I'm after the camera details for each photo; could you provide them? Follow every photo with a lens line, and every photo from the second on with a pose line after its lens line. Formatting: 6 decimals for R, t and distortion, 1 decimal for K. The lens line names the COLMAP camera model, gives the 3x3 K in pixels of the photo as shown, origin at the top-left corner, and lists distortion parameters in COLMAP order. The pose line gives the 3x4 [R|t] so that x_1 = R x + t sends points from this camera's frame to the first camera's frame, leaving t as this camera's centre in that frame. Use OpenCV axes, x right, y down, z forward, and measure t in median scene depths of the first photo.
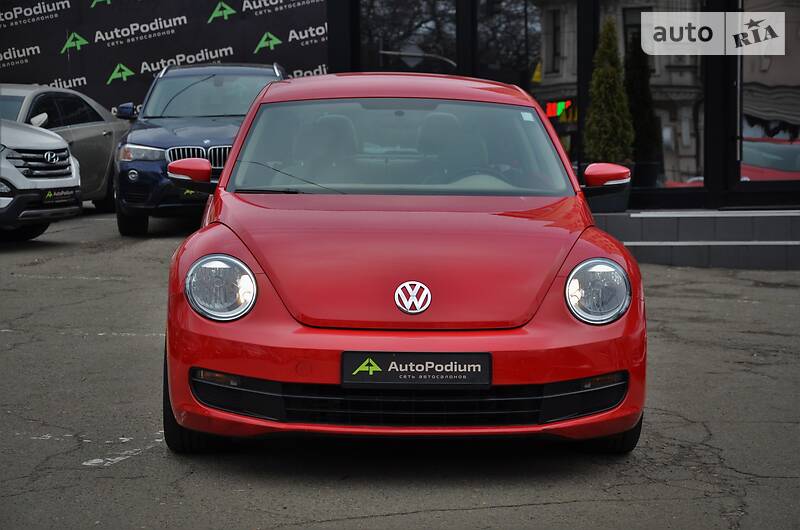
lens RADIAL K [[2025.7, 0, 399.2], [0, 2025.7, 265.8], [0, 0, 1]] dist [0.049348, 0.000000]
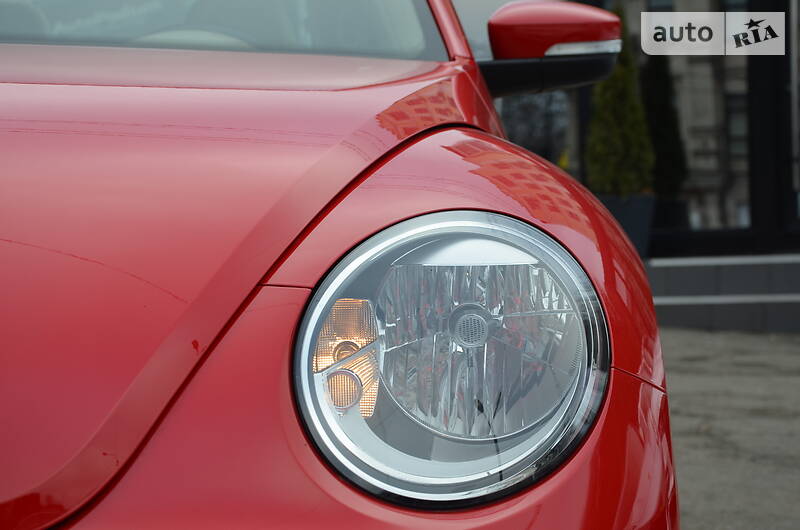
lens RADIAL K [[1790.4, 0, 400.3], [0, 1790.4, 263.2], [0, 0, 1]] dist [0.343573, 0.000000]
pose [[0.999438, -0.017258, -0.028753, 0.096411], [0.015831, 0.998666, -0.049149, 0.012621], [0.029563, 0.048666, 0.998377, 0.790419]]
